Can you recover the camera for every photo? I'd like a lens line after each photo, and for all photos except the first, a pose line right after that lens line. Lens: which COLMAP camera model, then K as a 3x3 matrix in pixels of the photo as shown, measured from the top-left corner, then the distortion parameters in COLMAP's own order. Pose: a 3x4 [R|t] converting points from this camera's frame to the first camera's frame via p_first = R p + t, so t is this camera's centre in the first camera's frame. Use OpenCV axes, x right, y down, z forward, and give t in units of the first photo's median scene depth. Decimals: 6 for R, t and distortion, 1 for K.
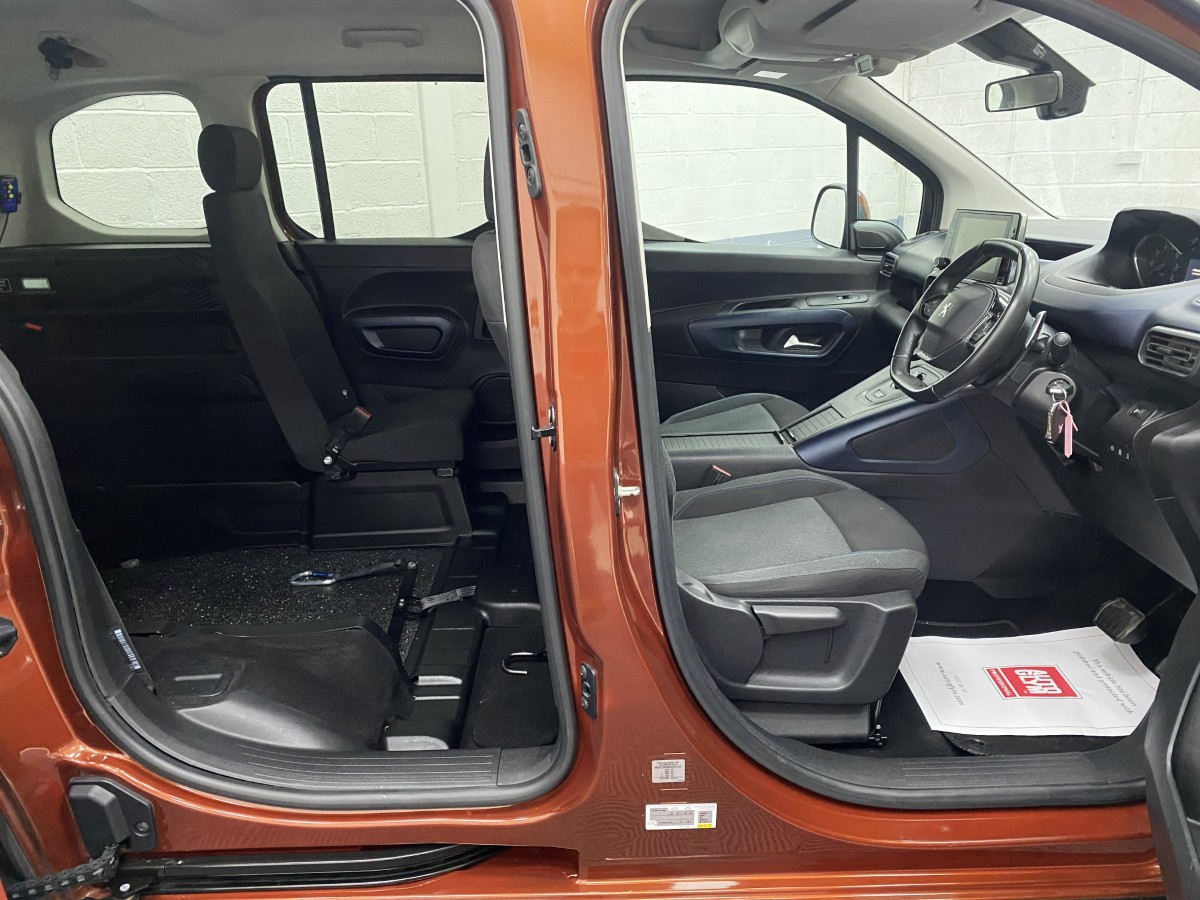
lens RADIAL K [[930.6, 0, 609.6], [0, 930.6, 451.6], [0, 0, 1]] dist [0.032465, -0.024712]
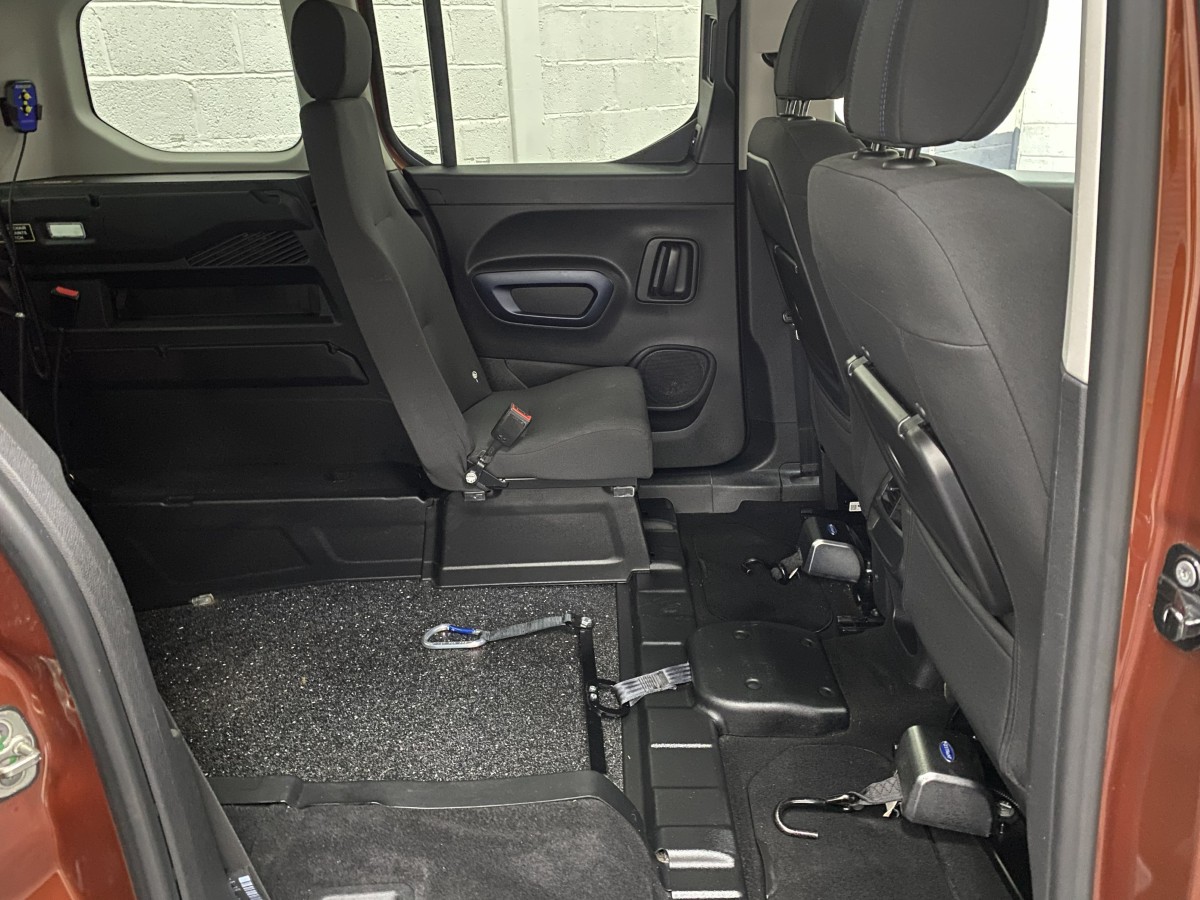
lens RADIAL K [[930.6, 0, 598.8], [0, 930.6, 446.0], [0, 0, 1]] dist [0.032465, -0.024712]
pose [[0.999500, 0.004818, -0.031256, -0.169450], [-0.002346, 0.996900, 0.078647, -0.069071], [0.031538, -0.078534, 0.996412, 0.265066]]
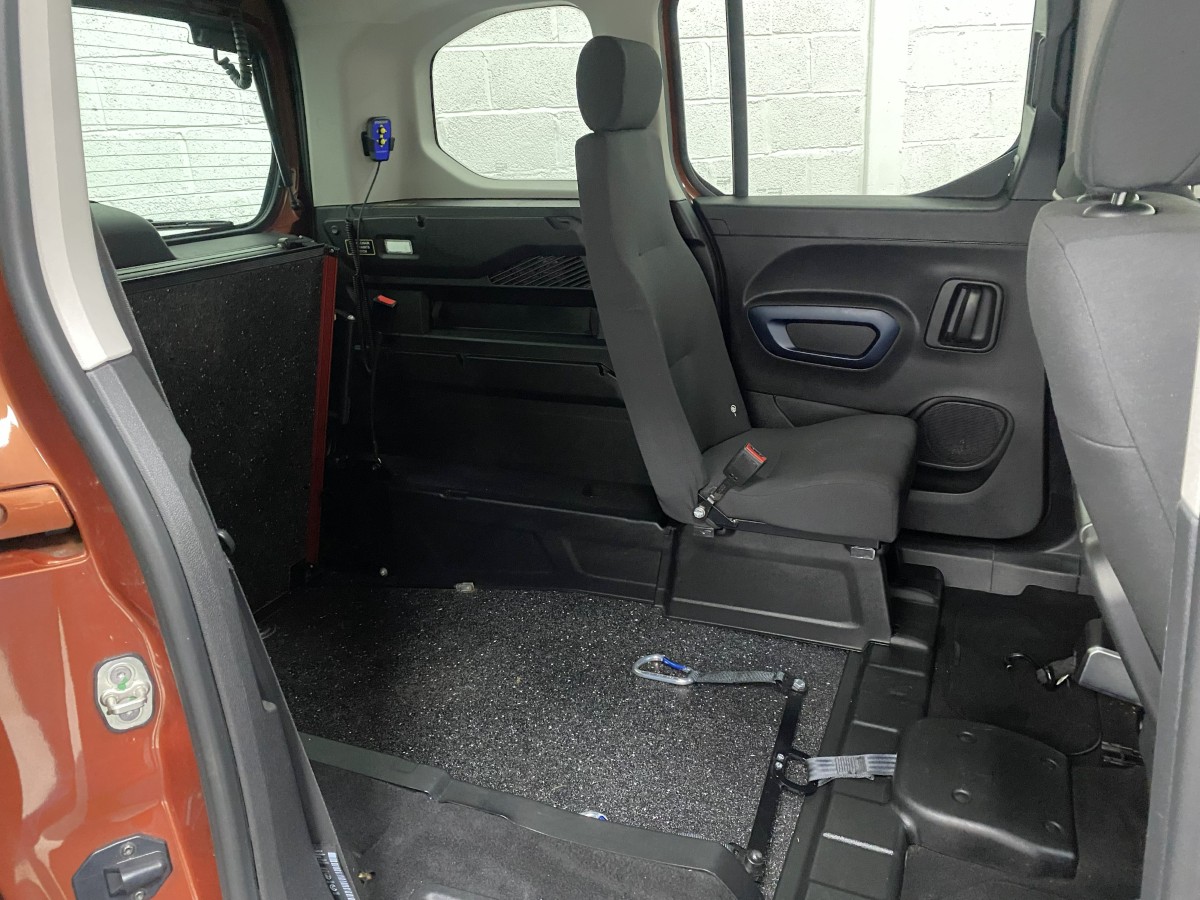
lens RADIAL K [[930.6, 0, 599.9], [0, 930.6, 454.1], [0, 0, 1]] dist [0.032465, -0.024712]
pose [[0.908760, 0.126658, -0.397634, -0.088145], [-0.102824, 0.991413, 0.080797, -0.080781], [0.404453, -0.032538, 0.913980, 0.300319]]
